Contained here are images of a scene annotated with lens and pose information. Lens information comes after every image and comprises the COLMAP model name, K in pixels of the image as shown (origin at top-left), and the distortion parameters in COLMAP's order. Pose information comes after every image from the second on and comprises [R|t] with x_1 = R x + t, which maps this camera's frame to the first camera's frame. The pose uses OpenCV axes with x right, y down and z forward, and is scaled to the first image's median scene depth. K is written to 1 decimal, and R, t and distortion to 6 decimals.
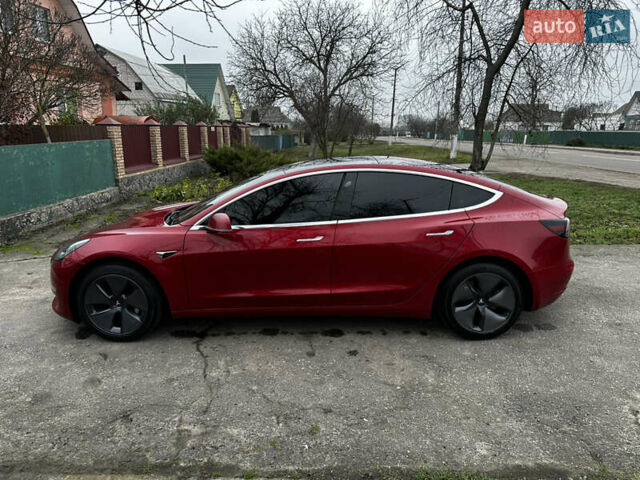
lens RADIAL K [[465.0, 0, 320.0], [0, 465.0, 240.0], [0, 0, 1]] dist [0.028727, -0.002675]
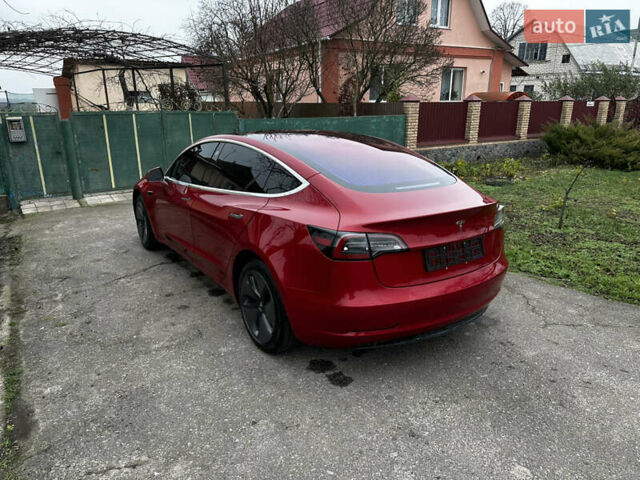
lens RADIAL K [[444.3, 0, 310.6], [0, 444.3, 252.1], [0, 0, 1]] dist [0.045690, -0.057157]
pose [[0.555266, 0.251043, -0.792879, 0.350694], [-0.186058, 0.966688, 0.175775, -0.042528], [0.810594, 0.049919, 0.583478, 0.206861]]
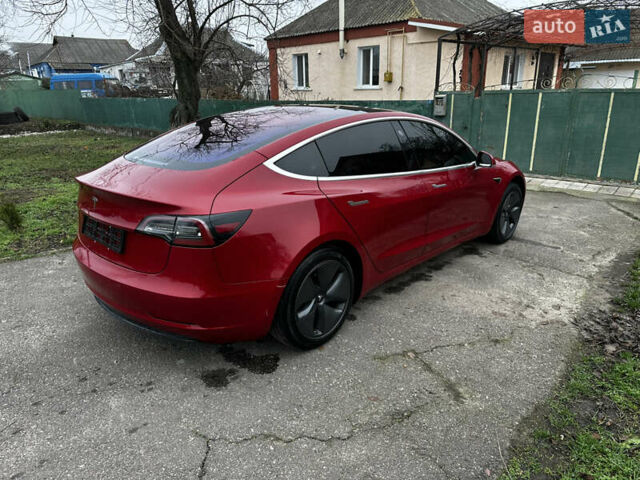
lens RADIAL K [[442.6, 0, 320.0], [0, 442.6, 240.0], [0, 0, 1]] dist [0.006233, -0.003192]
pose [[-0.687932, 0.227861, -0.689078, 0.285329], [-0.162574, 0.876932, 0.452283, -0.130867], [0.707332, 0.423166, -0.566226, 0.622844]]
